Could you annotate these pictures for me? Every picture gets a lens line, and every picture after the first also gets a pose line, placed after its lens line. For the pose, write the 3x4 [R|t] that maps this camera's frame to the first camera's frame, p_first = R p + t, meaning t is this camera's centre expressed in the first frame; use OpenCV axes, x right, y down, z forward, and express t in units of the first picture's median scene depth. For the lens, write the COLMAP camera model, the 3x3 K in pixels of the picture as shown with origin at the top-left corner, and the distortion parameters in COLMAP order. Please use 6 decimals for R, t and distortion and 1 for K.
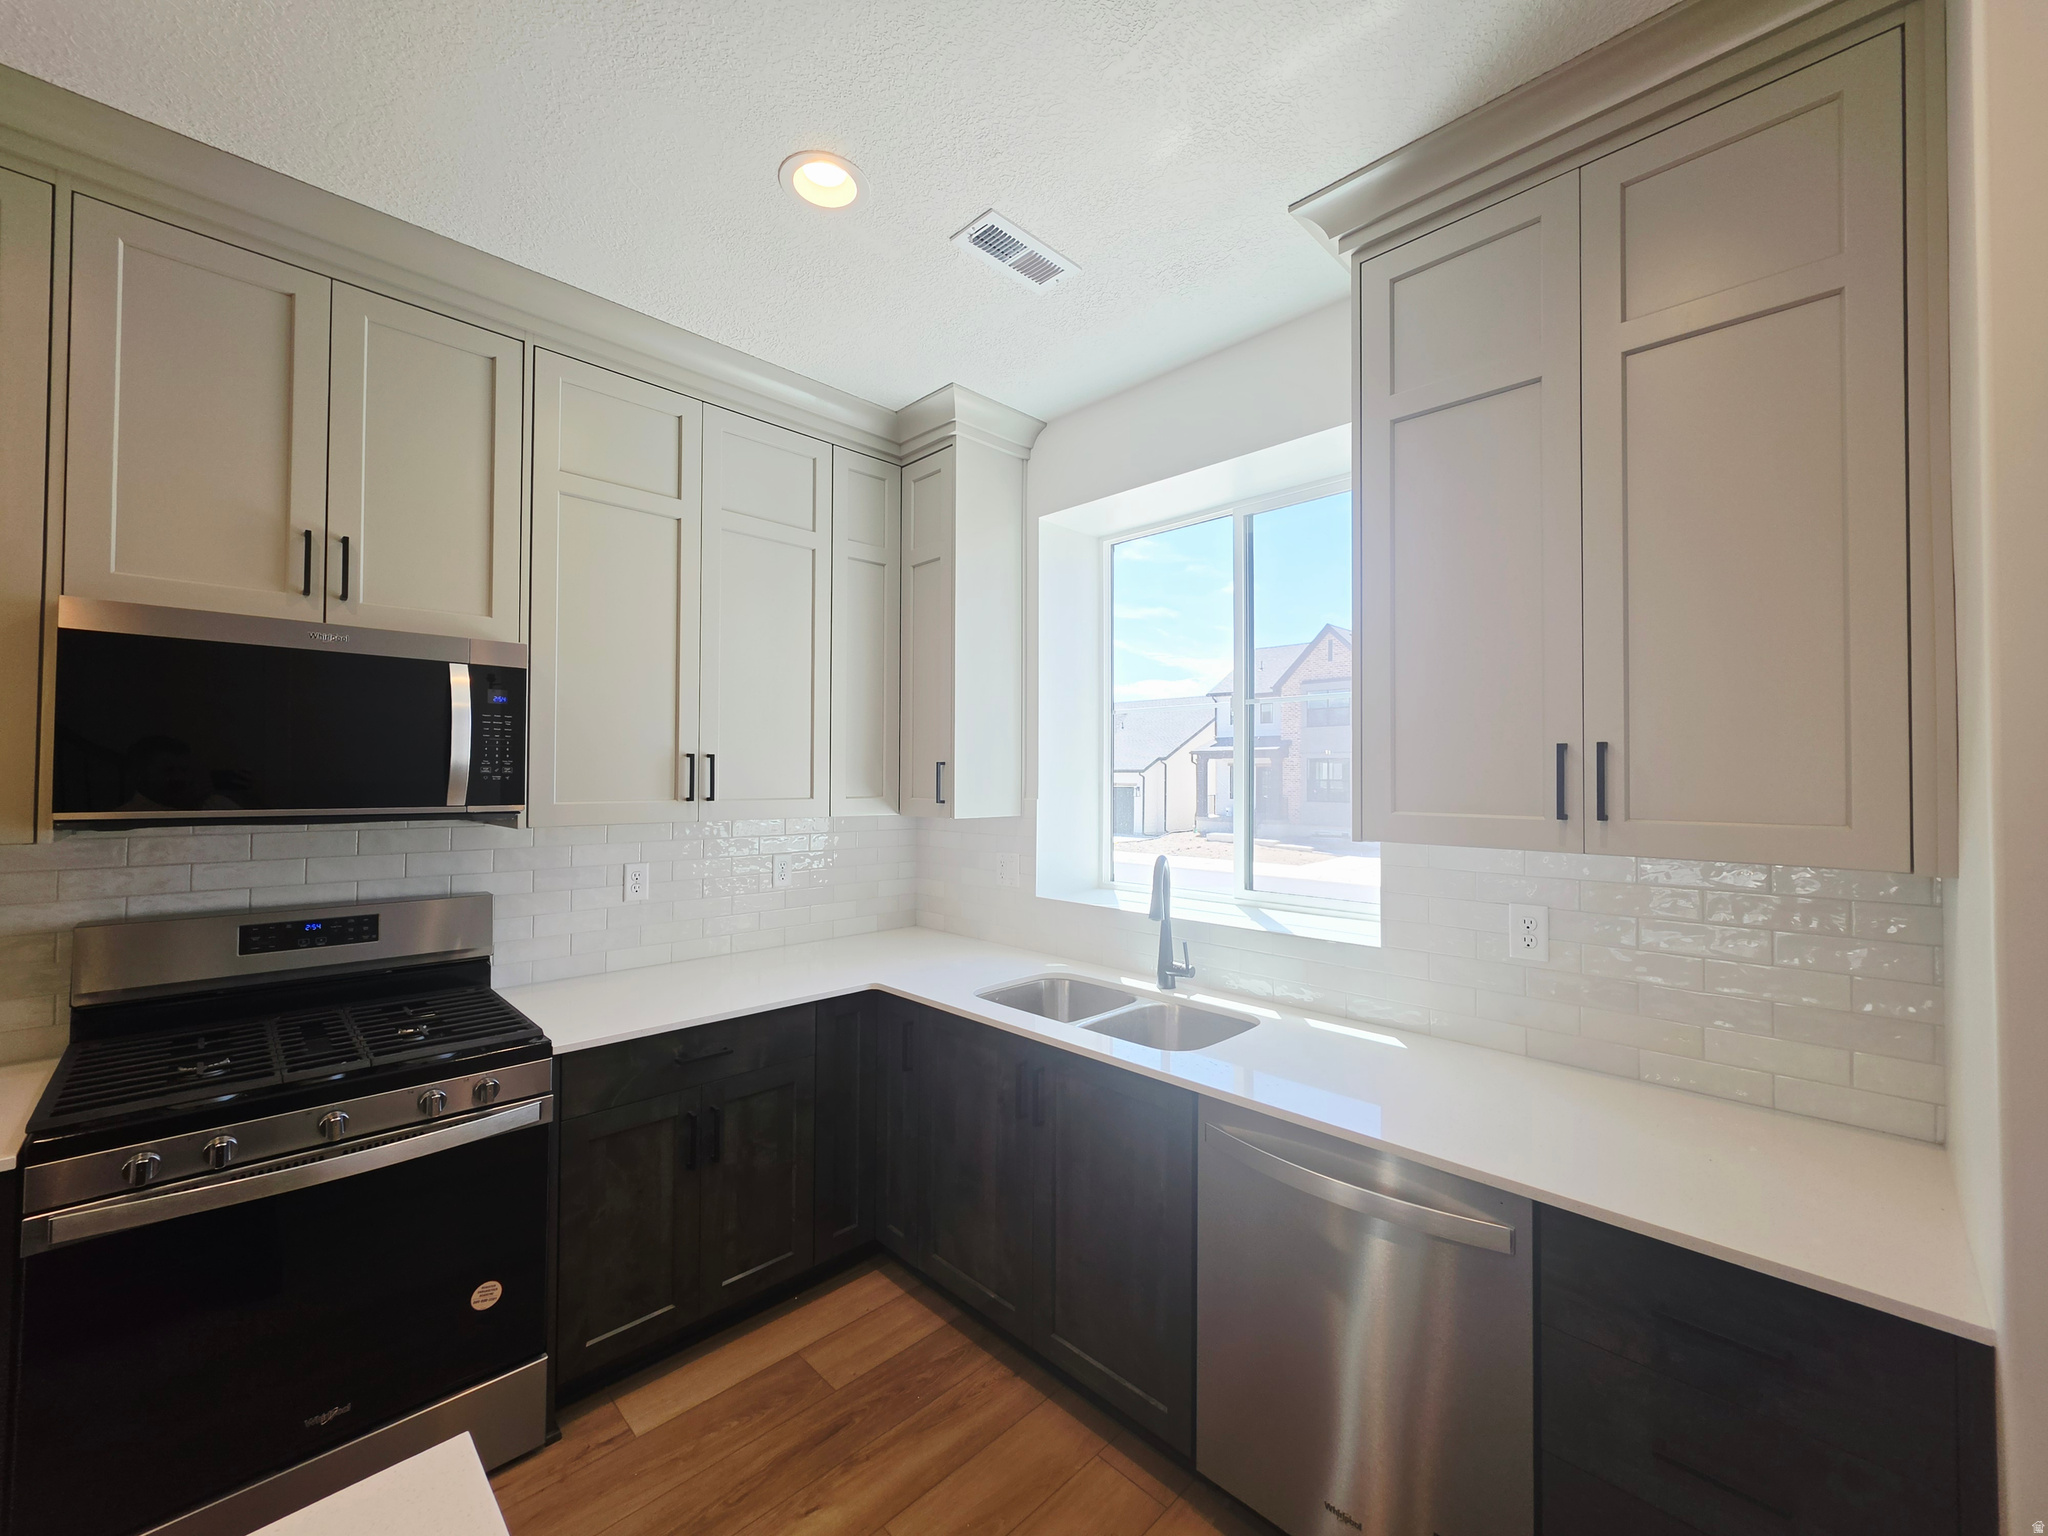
lens RADIAL K [[824.7, 0, 1024.6], [0, 824.7, 762.8], [0, 0, 1]] dist [-0.002736, 0.002003]
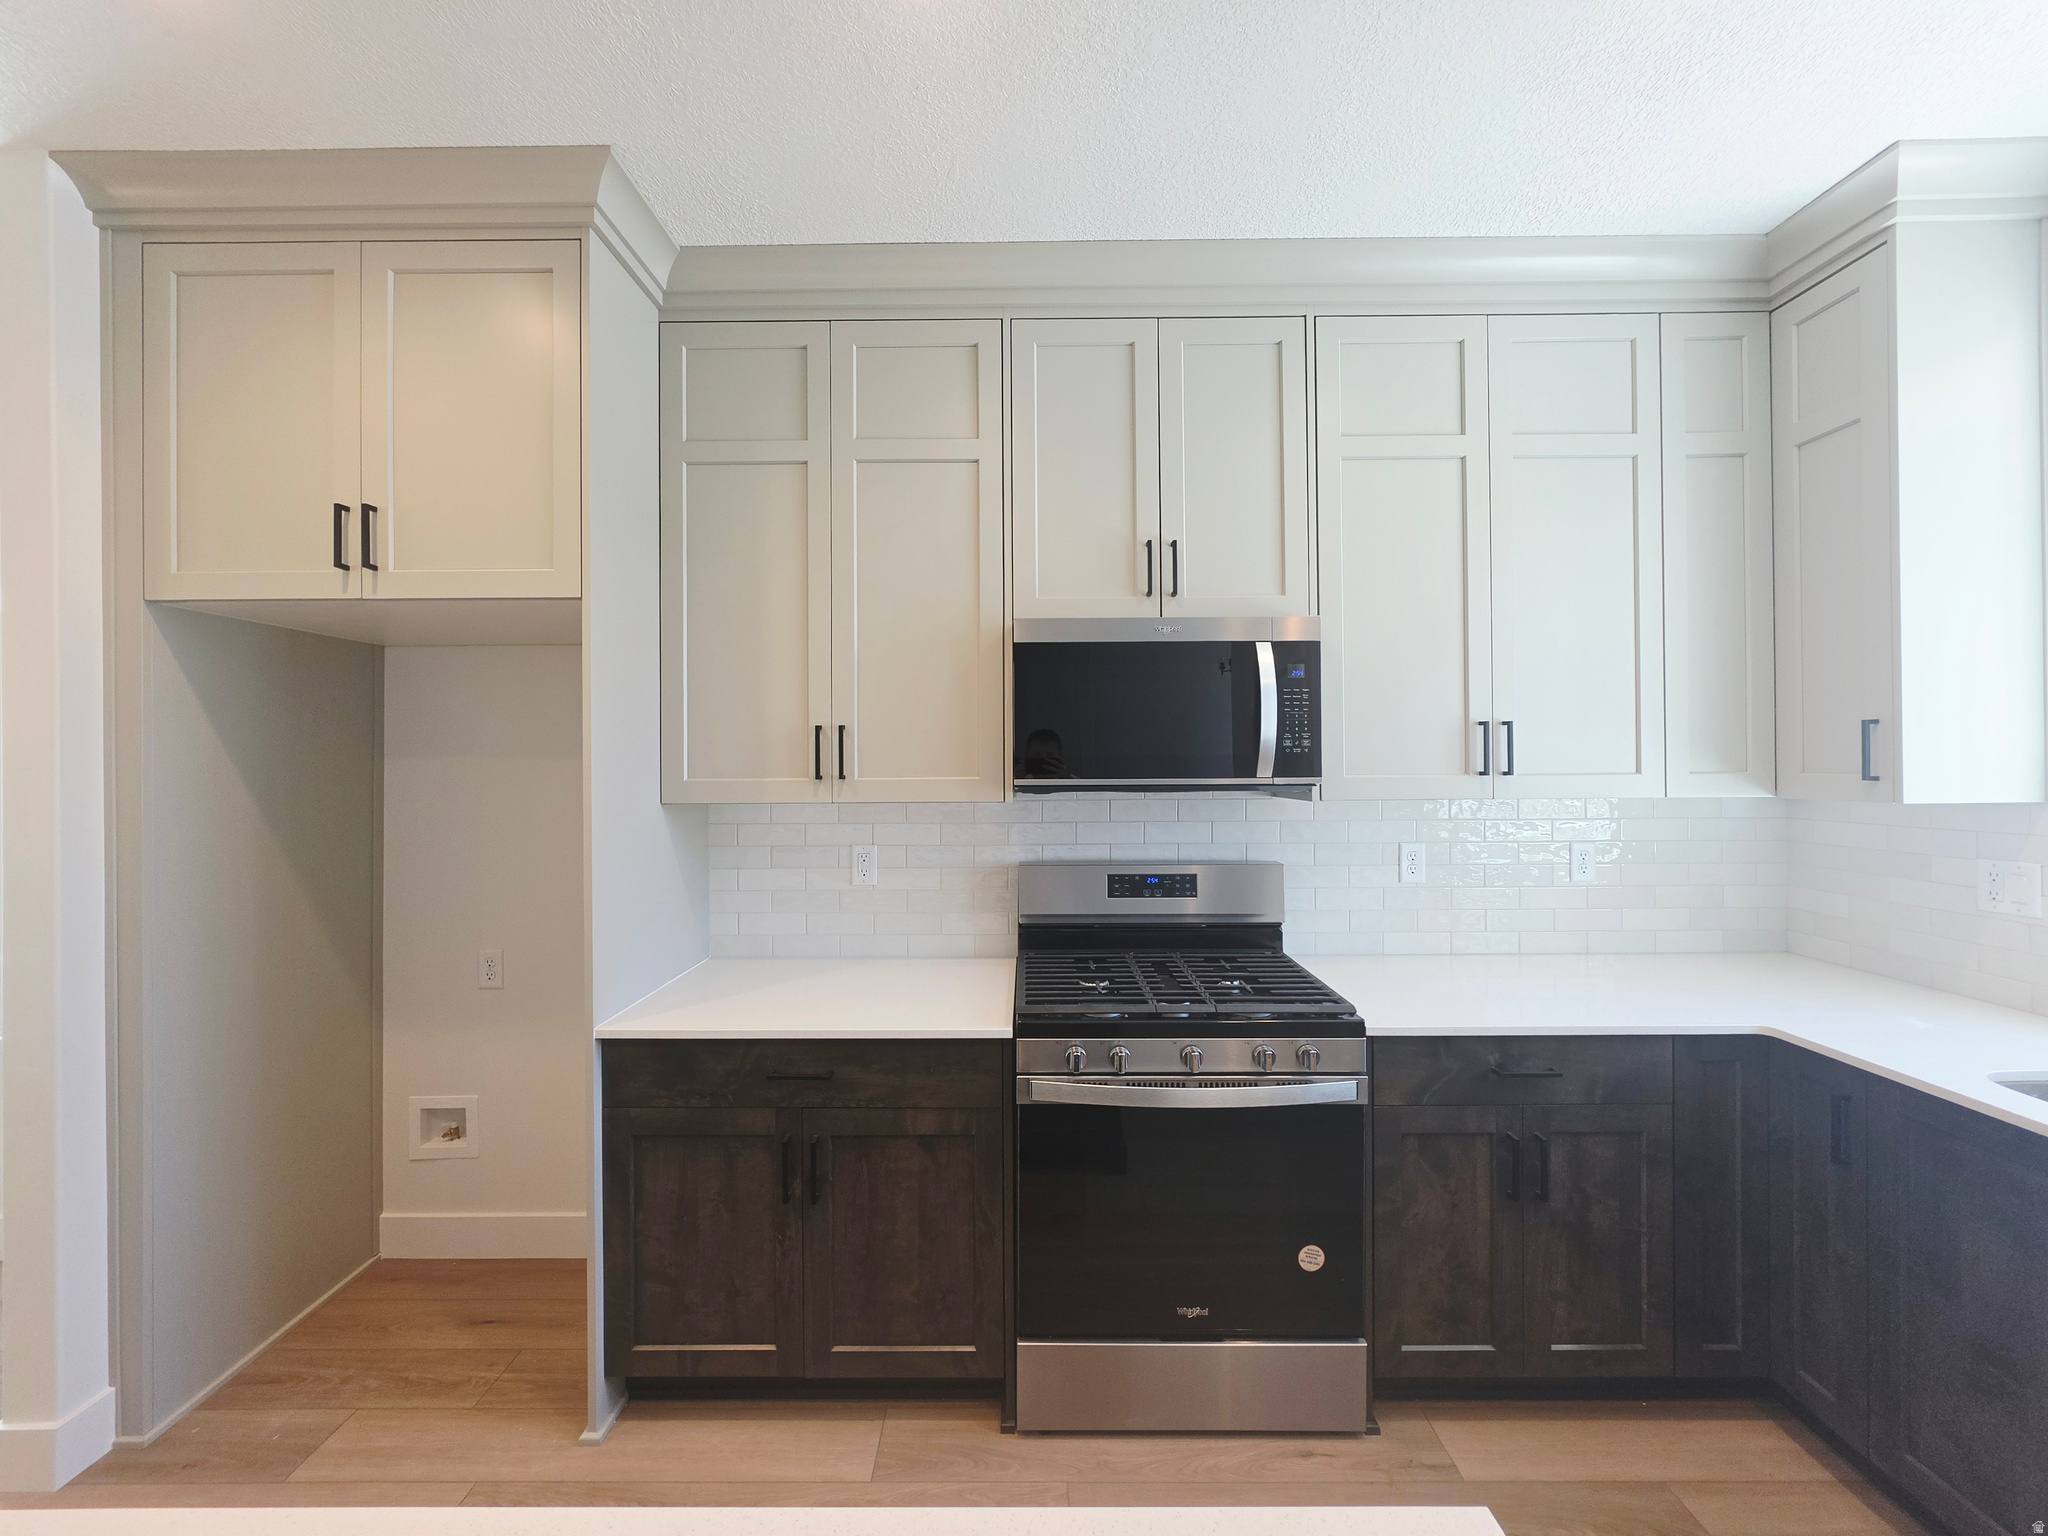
lens RADIAL K [[824.7, 0, 1020.4], [0, 824.7, 759.8], [0, 0, 1]] dist [-0.002736, 0.002003]
pose [[0.705299, -0.012642, -0.708797, -0.148876], [0.024055, 0.999692, 0.006106, 0.014255], [0.708502, -0.021357, 0.705386, 0.035022]]
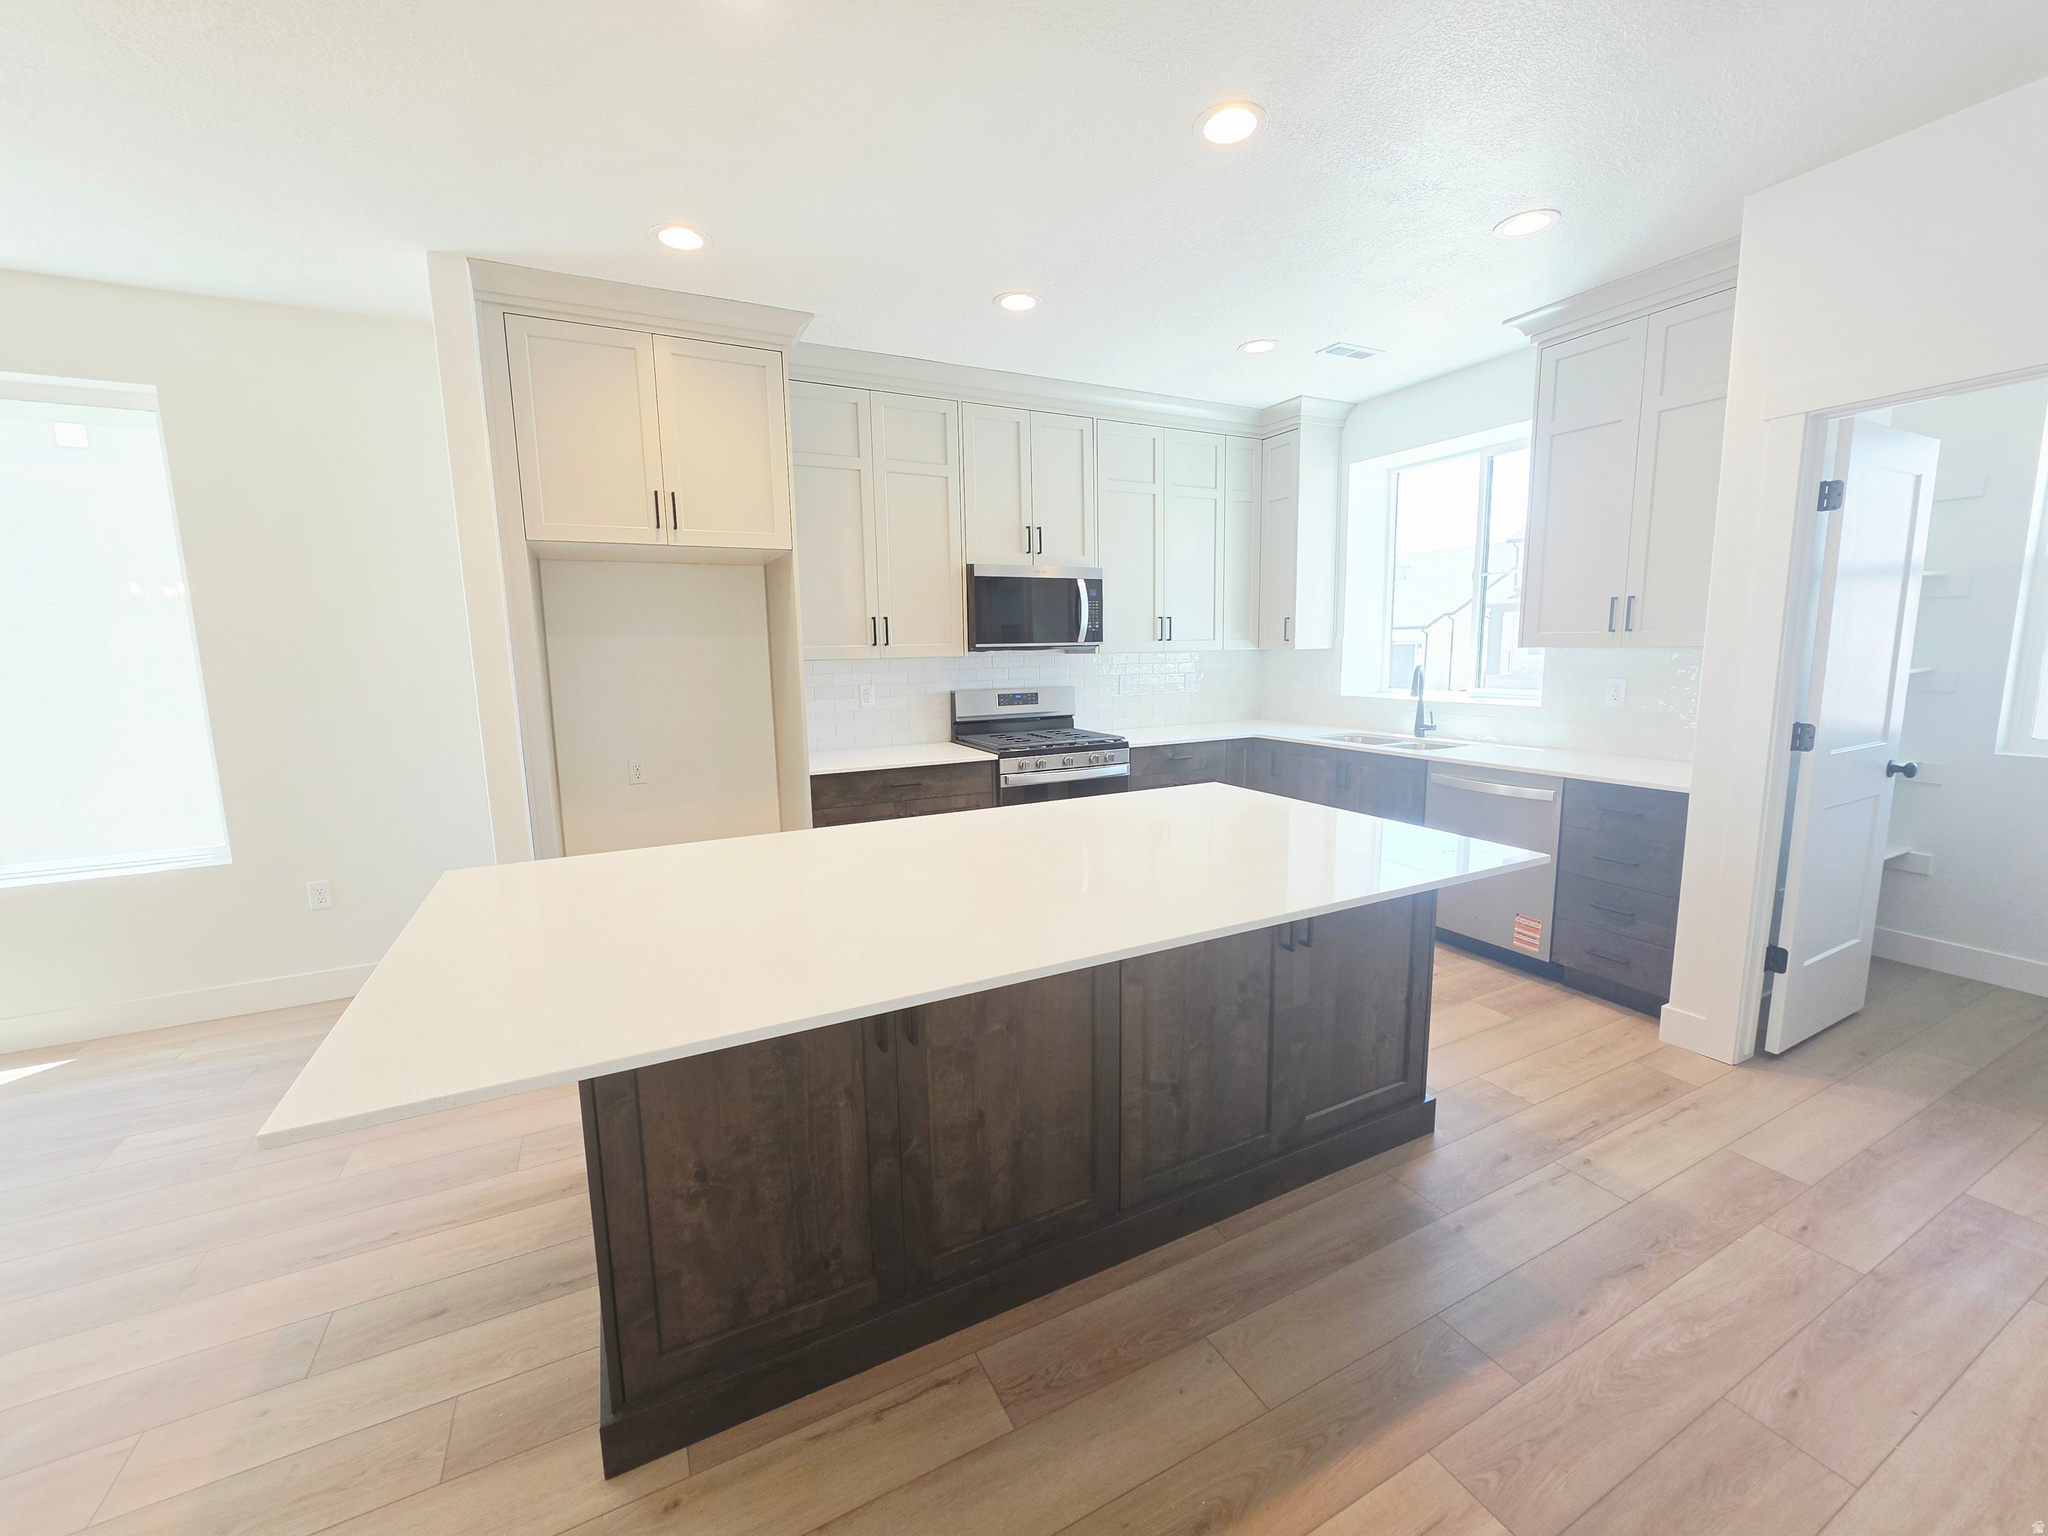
lens RADIAL K [[824.7, 0, 1023.8], [0, 824.7, 761.6], [0, 0, 1]] dist [-0.002736, 0.002003]
pose [[0.952419, 0.020293, -0.304117, -0.124094], [0.028992, 0.987225, 0.156673, 0.014155], [0.303411, -0.158035, 0.939663, -1.149664]]
